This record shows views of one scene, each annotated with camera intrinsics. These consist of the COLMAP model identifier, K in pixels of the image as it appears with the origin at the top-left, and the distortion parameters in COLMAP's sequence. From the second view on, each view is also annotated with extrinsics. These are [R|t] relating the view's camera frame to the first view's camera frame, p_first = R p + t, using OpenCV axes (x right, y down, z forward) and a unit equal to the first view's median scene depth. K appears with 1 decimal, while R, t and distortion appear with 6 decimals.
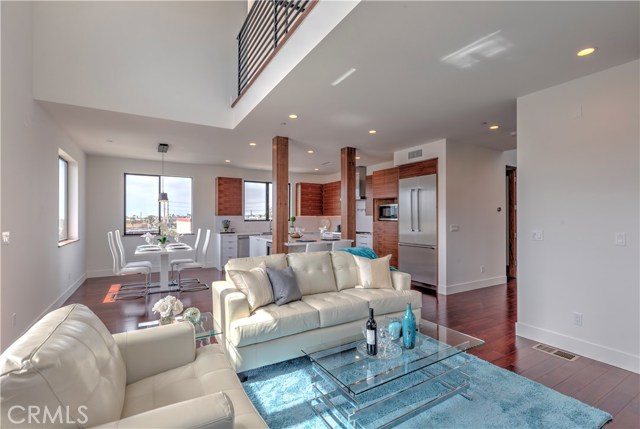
lens RADIAL K [[291.9, 0, 322.8], [0, 291.9, 215.1], [0, 0, 1]] dist [0.005930, 0.000890]
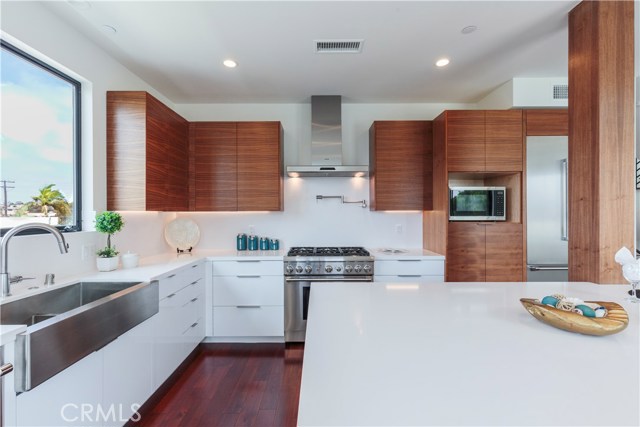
lens RADIAL K [[291.9, 0, 318.8], [0, 291.9, 209.4], [0, 0, 1]] dist [0.005930, 0.000890]
pose [[0.516197, 0.011887, 0.856387, -0.290604], [-0.001370, 0.999914, -0.013053, 0.006055], [-0.856469, 0.005564, 0.516169, 0.904657]]
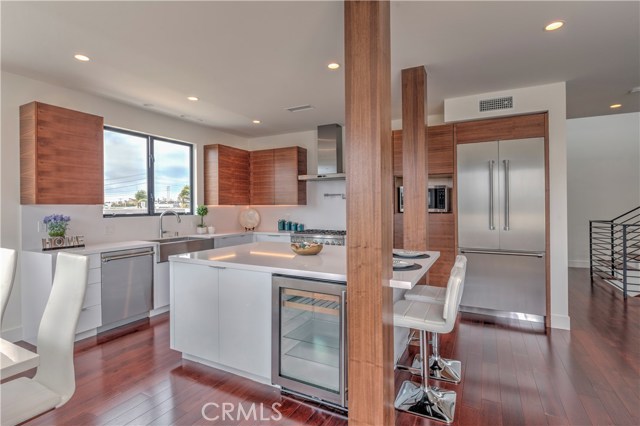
lens RADIAL K [[319.0, 0, 316.0], [0, 319.0, 202.3], [0, 0, 1]] dist [0.003908, -0.001224]
pose [[0.856222, 0.005434, 0.516580, -0.287341], [-0.000579, 0.999954, -0.009559, 0.003754], [-0.516608, 0.007885, 0.856186, 0.505187]]
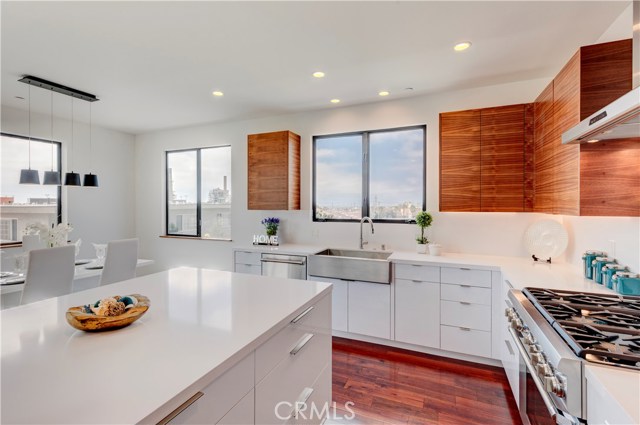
lens RADIAL K [[291.9, 0, 319.2], [0, 291.9, 206.0], [0, 0, 1]] dist [0.005930, 0.000890]
pose [[0.585021, 0.004765, -0.811005, 0.147161], [0.008434, 0.999893, 0.011958, -0.011329], [0.810975, -0.013836, 0.584918, 0.871719]]
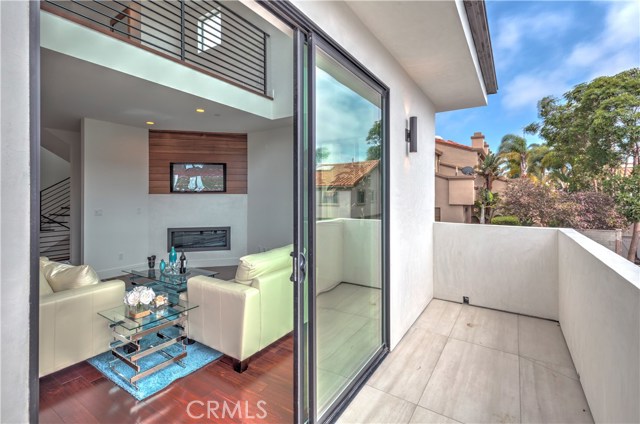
lens RADIAL K [[291.9, 0, 324.9], [0, 291.9, 196.4], [0, 0, 1]] dist [0.005930, 0.000890]
pose [[-0.447624, -0.001218, 0.894221, -0.544671], [0.000883, 0.999998, 0.001804, -0.008313], [-0.894222, 0.001597, -0.447622, 0.284363]]
